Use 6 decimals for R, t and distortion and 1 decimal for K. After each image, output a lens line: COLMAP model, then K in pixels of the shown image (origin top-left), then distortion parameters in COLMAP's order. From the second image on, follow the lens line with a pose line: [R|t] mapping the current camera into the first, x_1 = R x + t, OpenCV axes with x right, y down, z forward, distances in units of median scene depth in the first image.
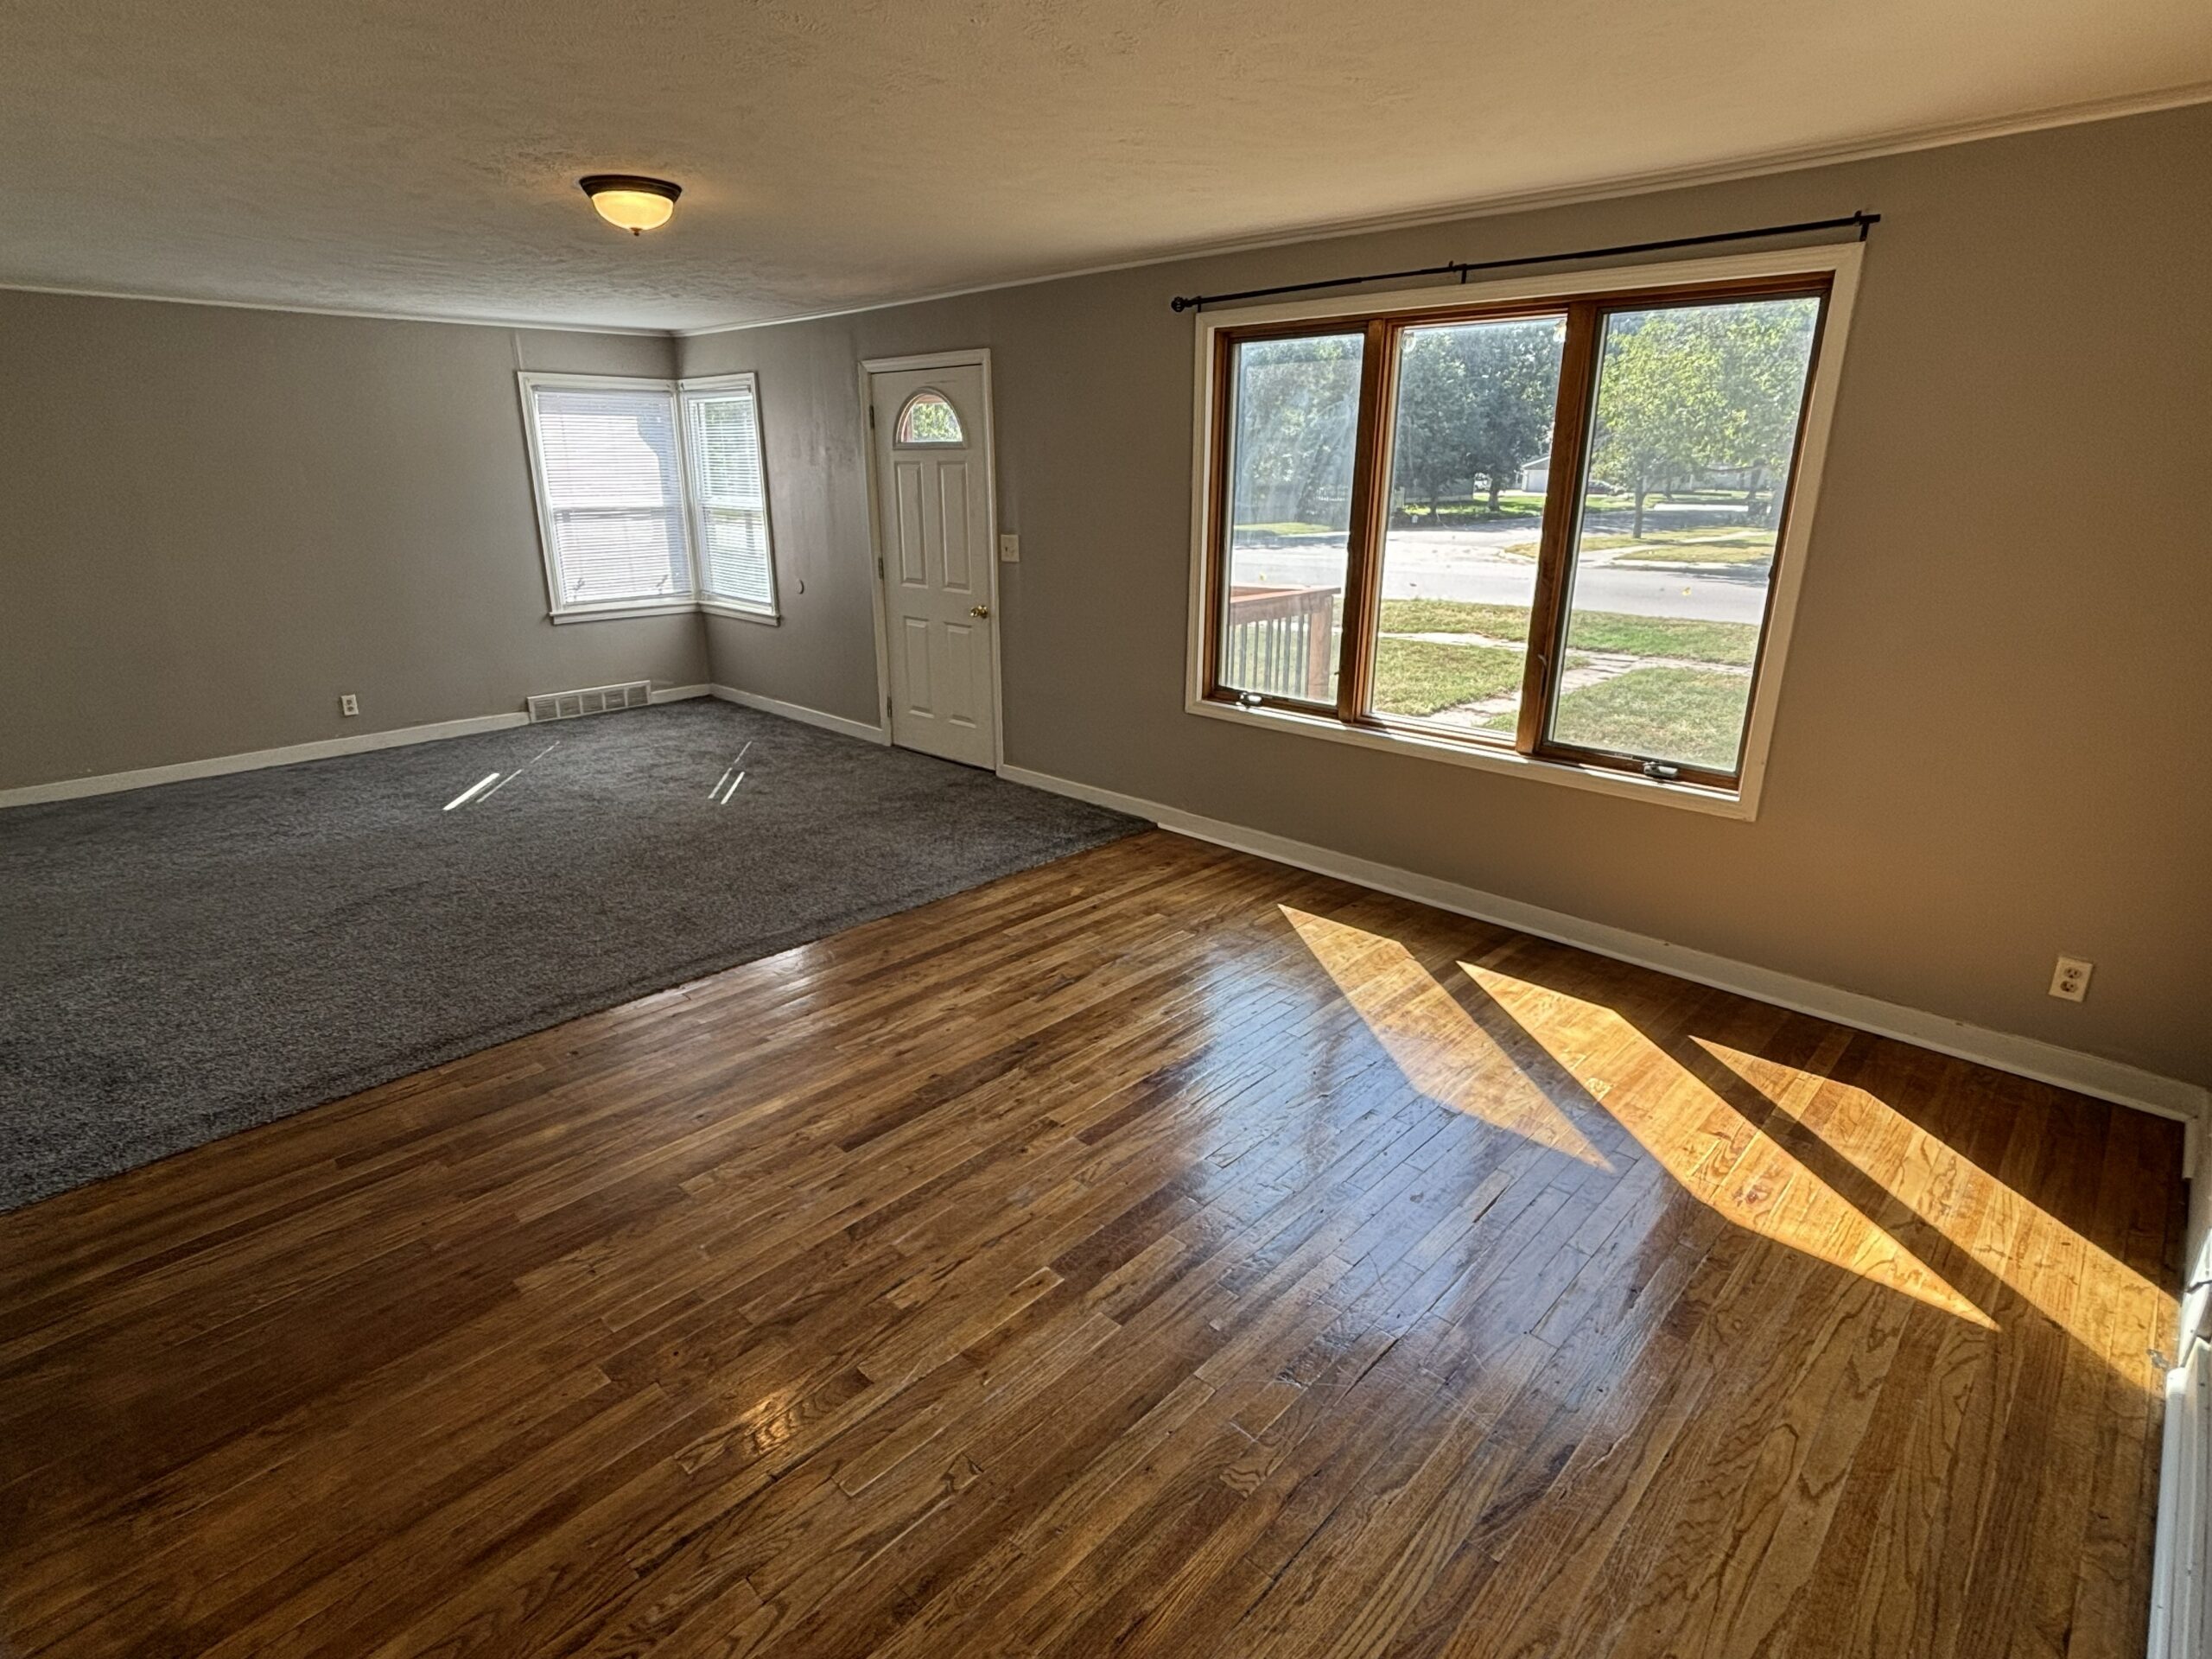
lens RADIAL K [[1115.9, 0, 1105.0], [0, 1115.9, 827.9], [0, 0, 1]] dist [0.000021, 0.000677]
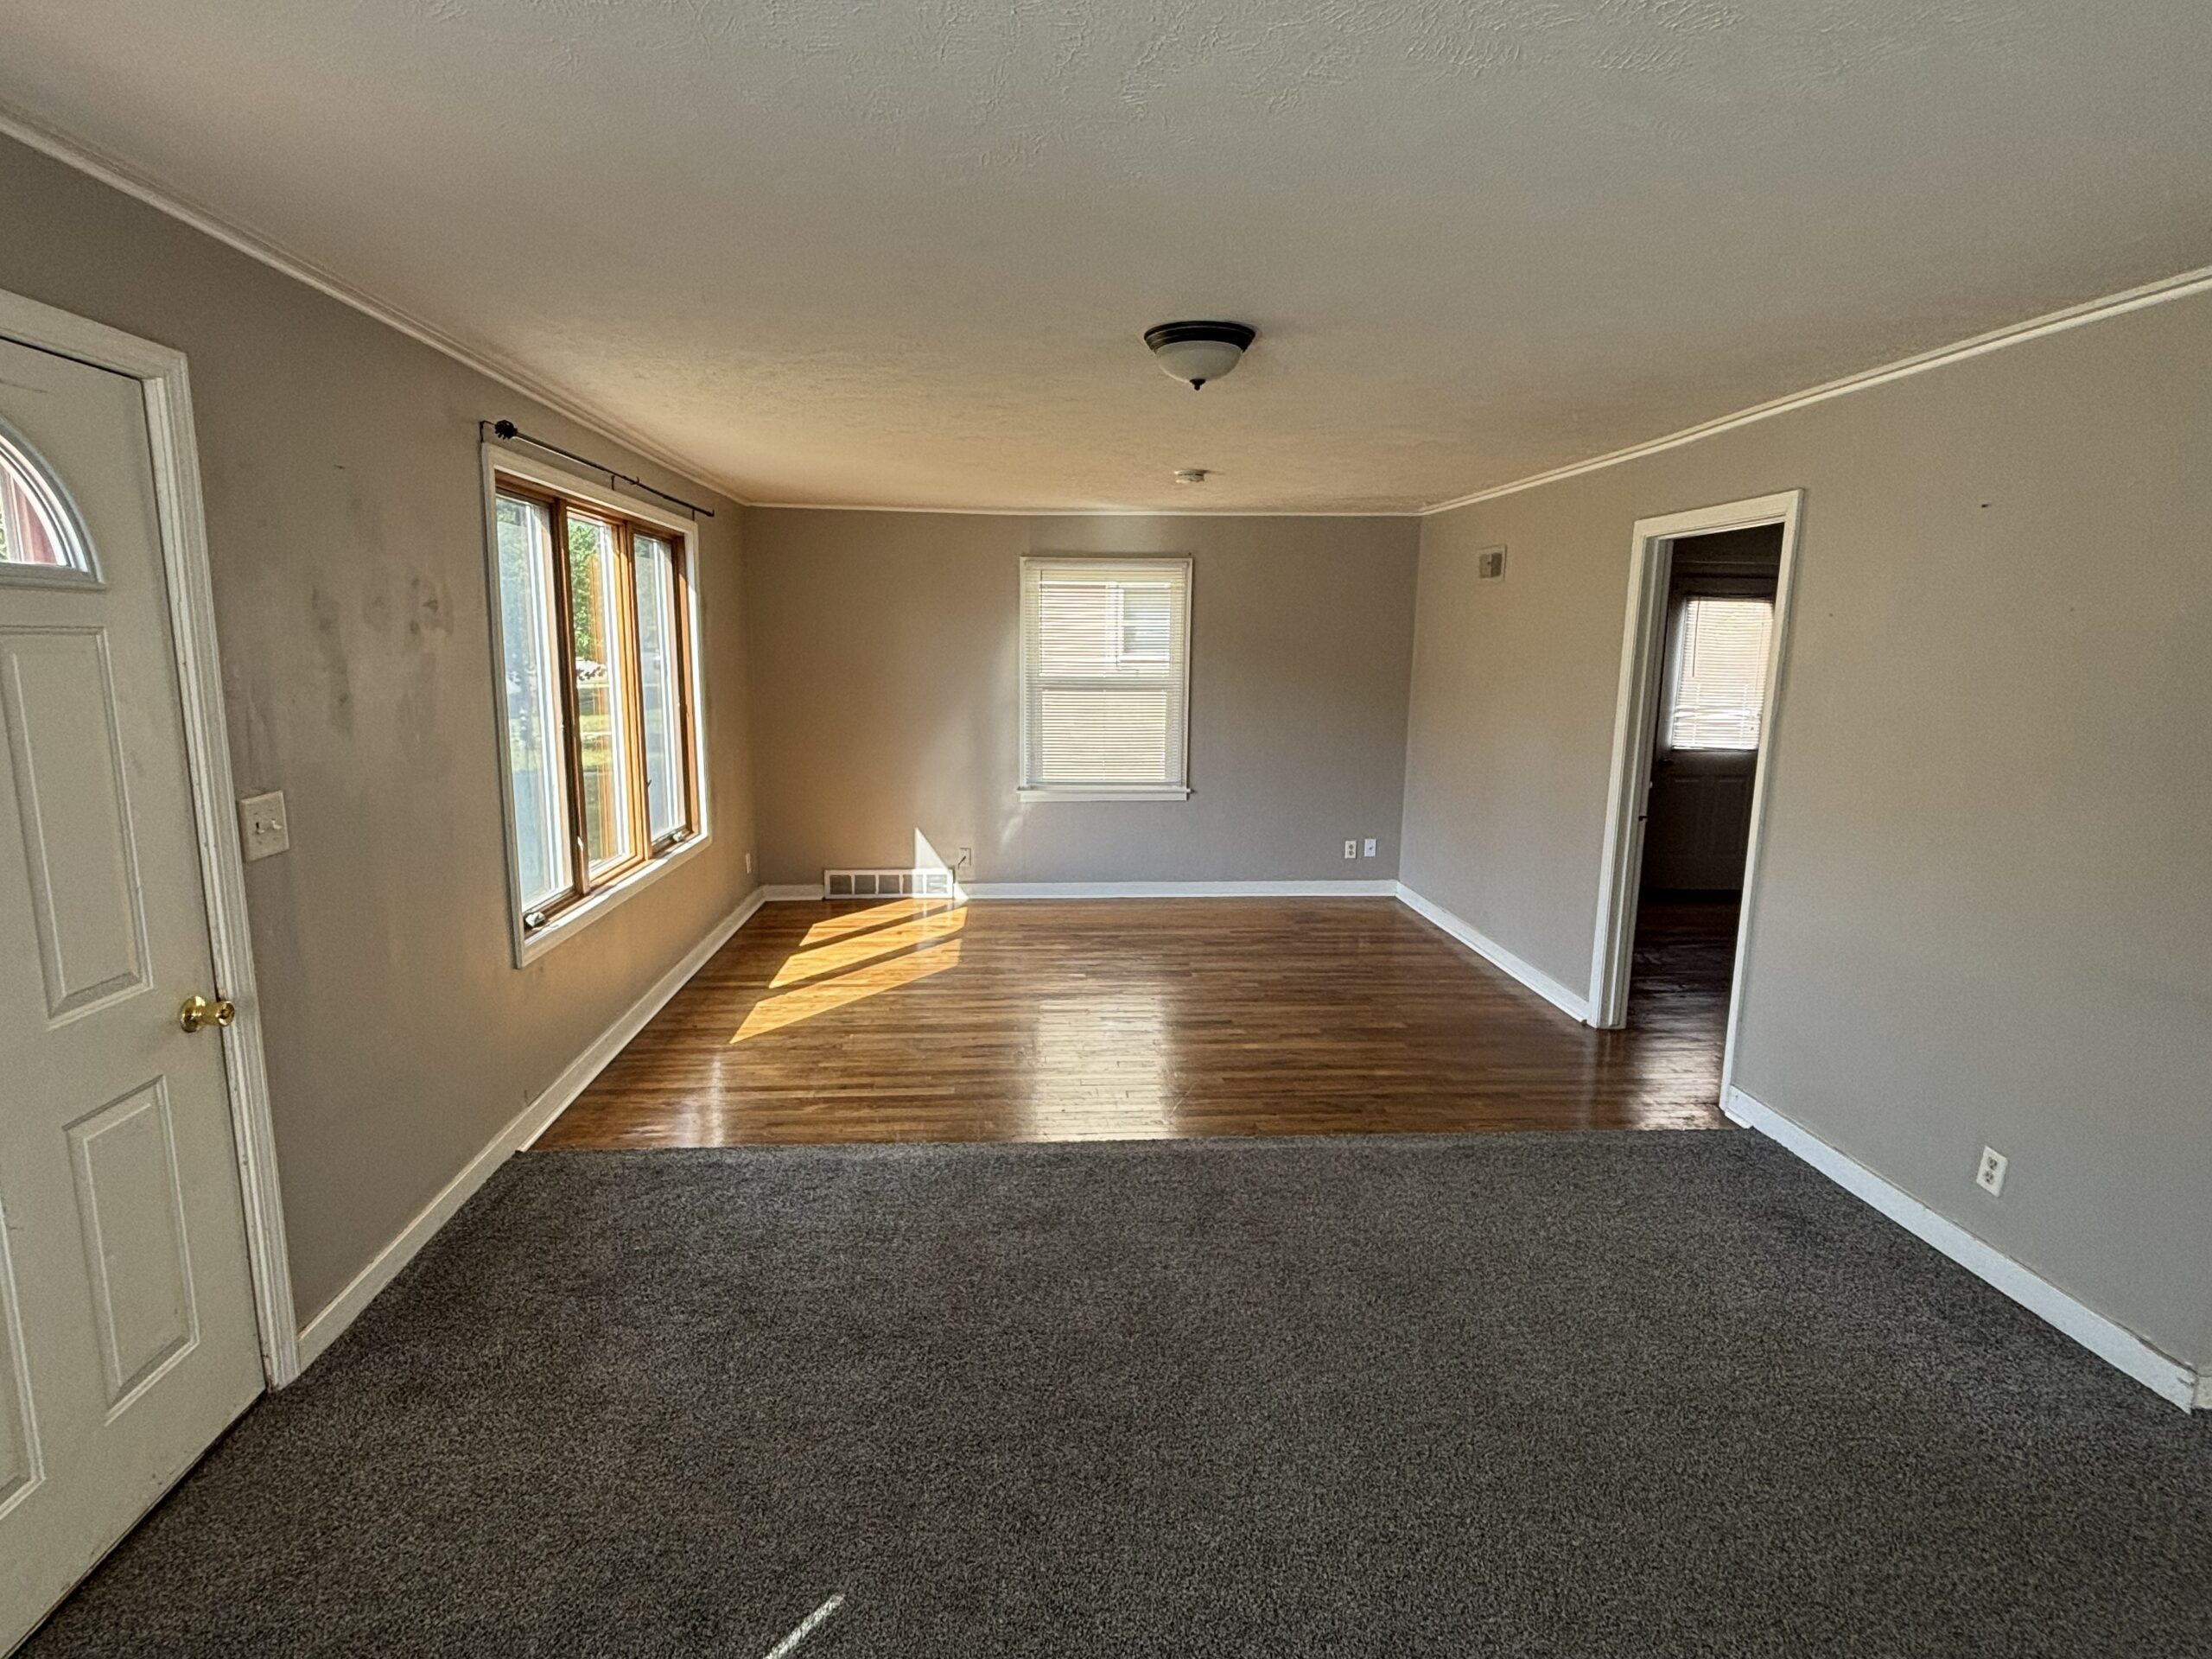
lens RADIAL K [[1115.9, 0, 1087.6], [0, 1115.9, 824.4], [0, 0, 1]] dist [0.000021, 0.000677]
pose [[-0.736814, -0.118385, 0.665650, -0.809869], [0.198902, 0.903024, 0.380769, -0.475900], [-0.646175, 0.412955, -0.641814, 1.452639]]
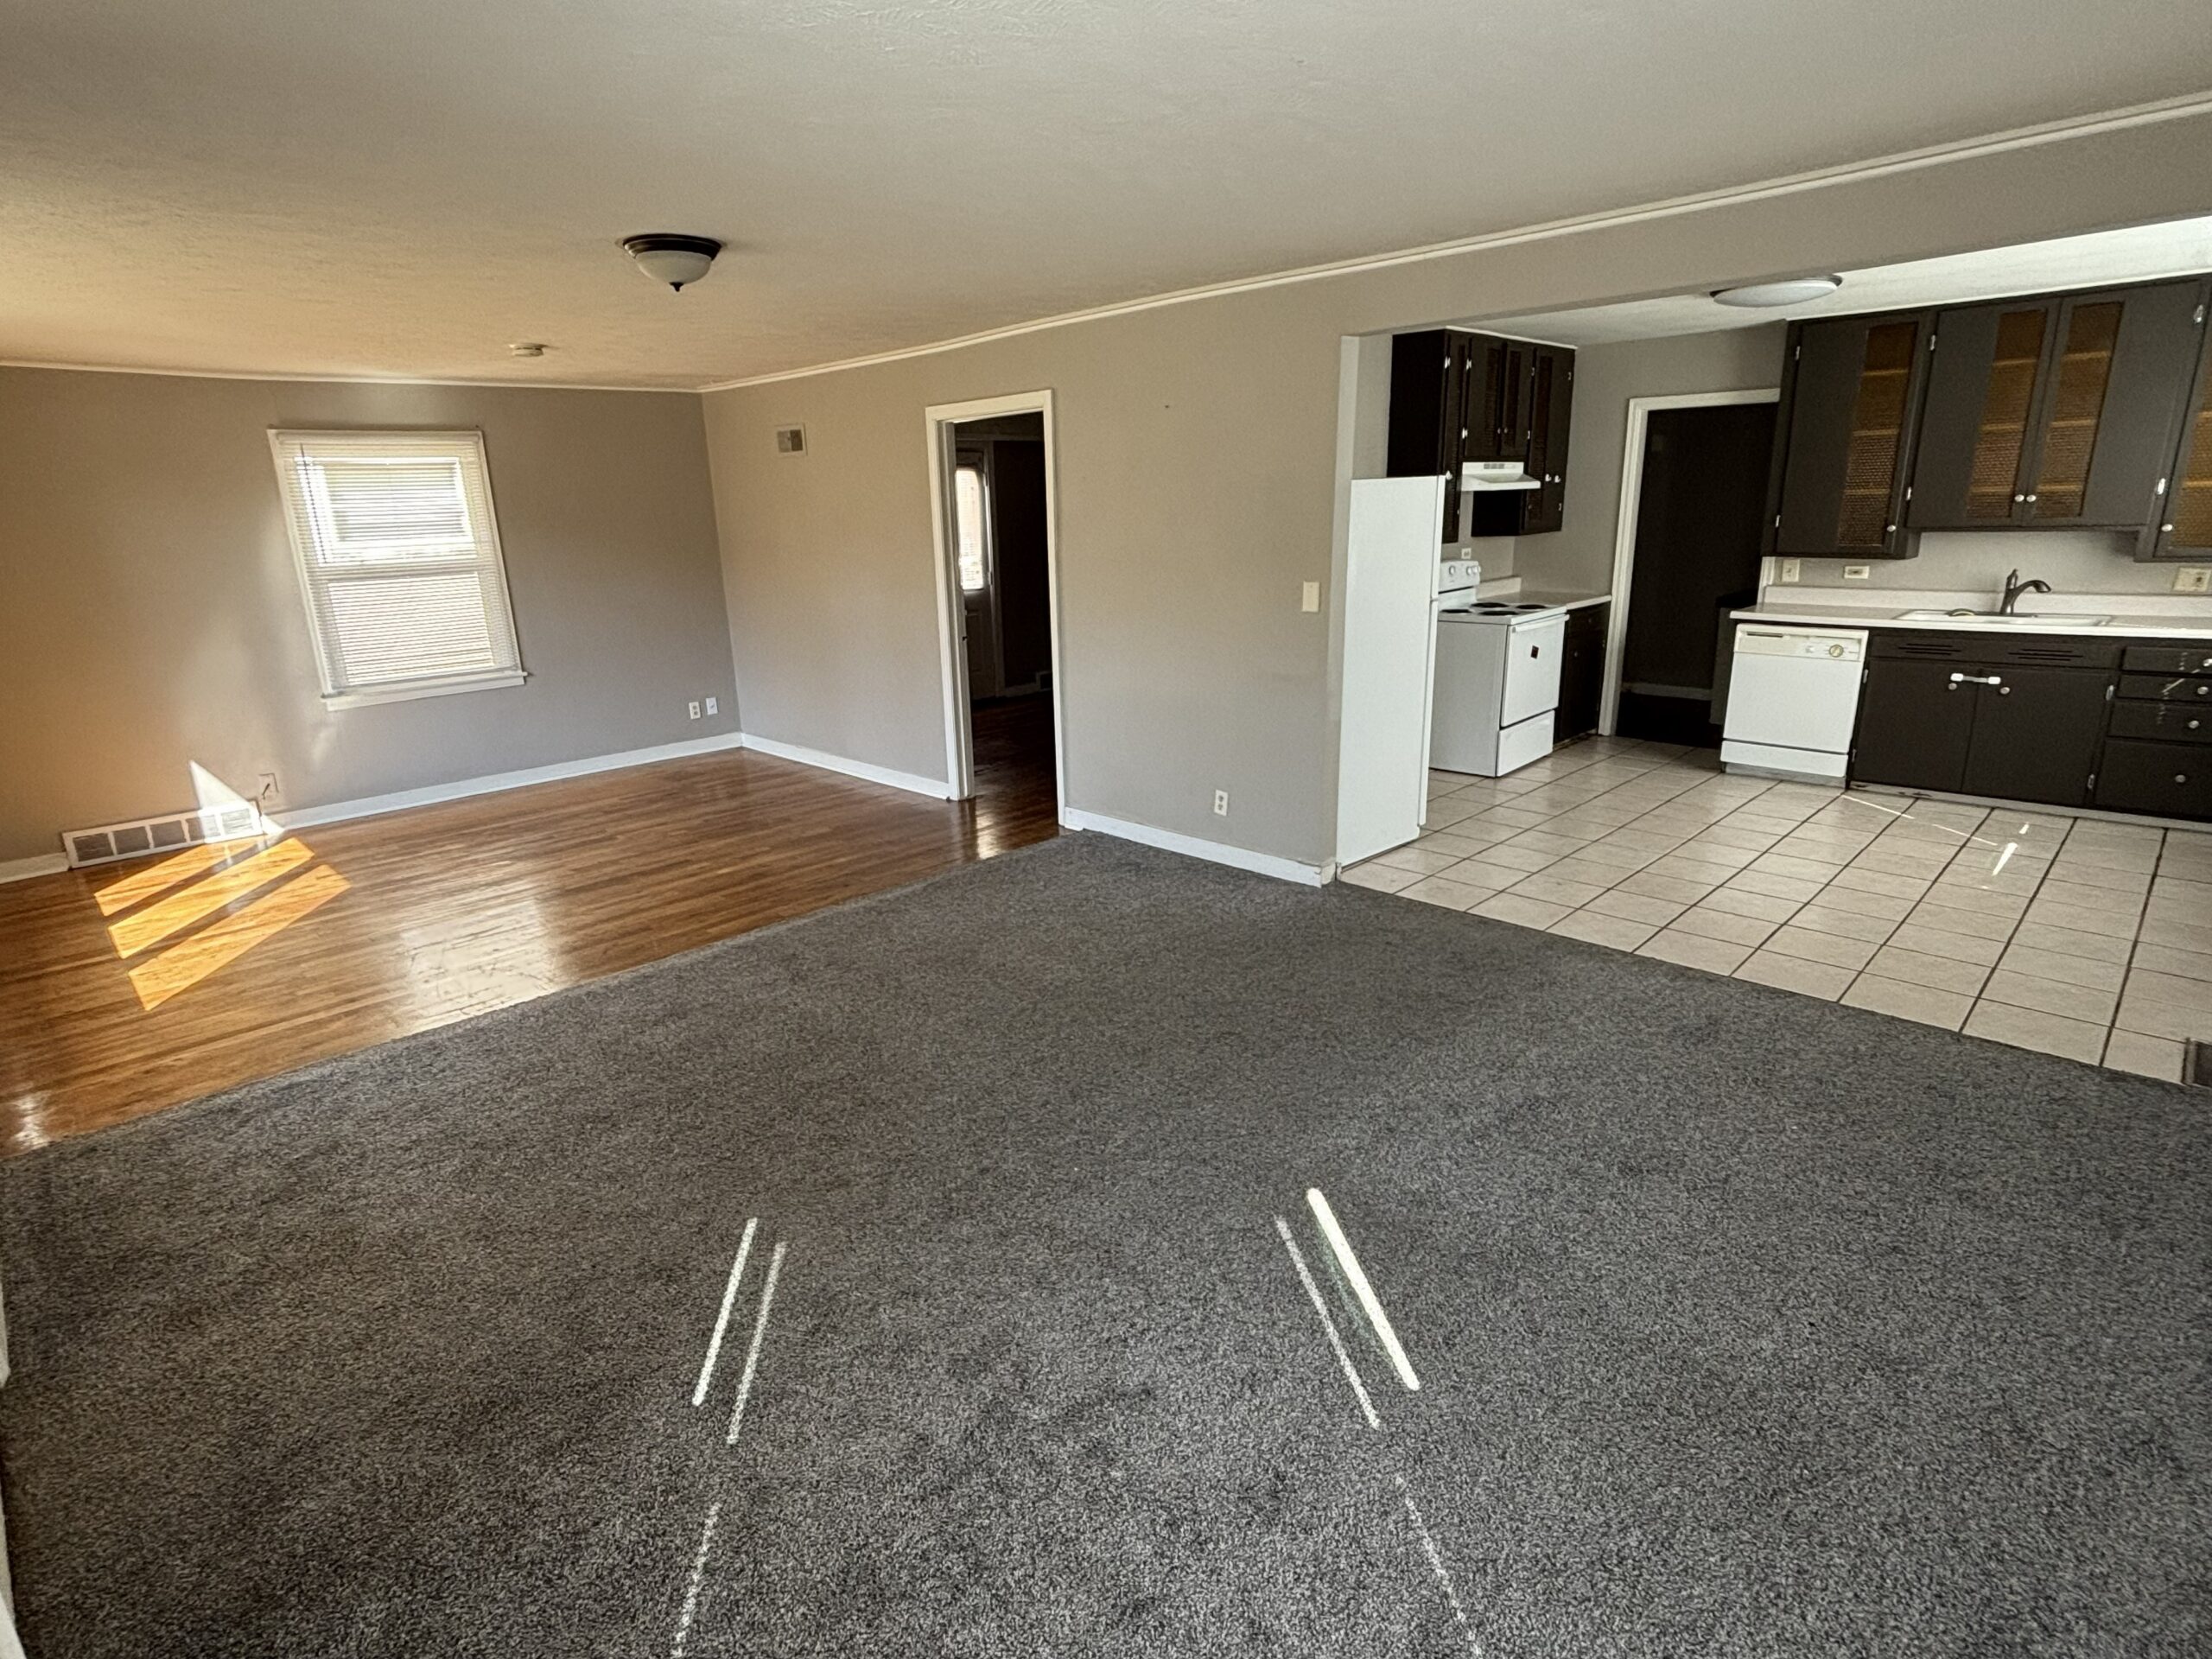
lens RADIAL K [[1115.9, 0, 1093.0], [0, 1115.9, 827.0], [0, 0, 1]] dist [0.000021, 0.000677]
pose [[-0.999224, 0.023013, 0.031967, -0.684141], [0.036990, 0.827118, 0.560809, -0.567932], [-0.013535, 0.561557, -0.827328, 1.755734]]
